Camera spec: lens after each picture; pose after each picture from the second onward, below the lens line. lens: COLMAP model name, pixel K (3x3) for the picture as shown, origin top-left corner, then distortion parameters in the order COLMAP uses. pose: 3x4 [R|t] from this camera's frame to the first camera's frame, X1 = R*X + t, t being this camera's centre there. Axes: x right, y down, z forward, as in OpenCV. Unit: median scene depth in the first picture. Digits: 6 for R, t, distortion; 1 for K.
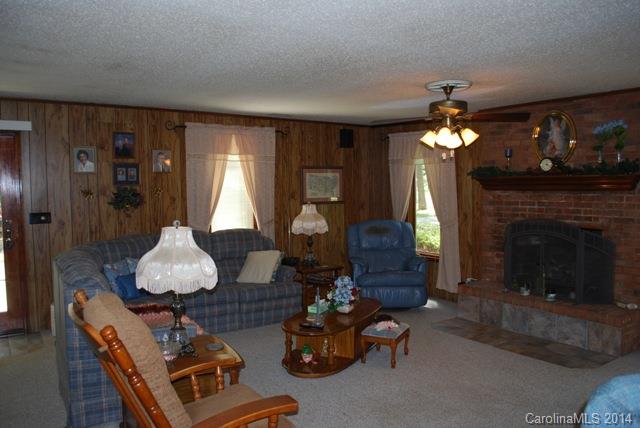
lens RADIAL K [[498.5, 0, 319.4], [0, 498.5, 213.3], [0, 0, 1]] dist [-0.078184, 0.005729]
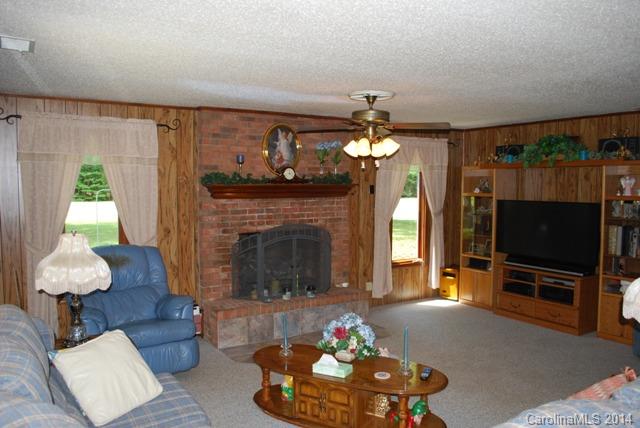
lens RADIAL K [[498.5, 0, 319.5], [0, 498.5, 216.9], [0, 0, 1]] dist [-0.078184, 0.005729]
pose [[0.070694, -0.061745, 0.995585, -0.608321], [0.052074, 0.996950, 0.058132, -0.063891], [-0.996138, 0.047735, 0.073694, 0.842368]]
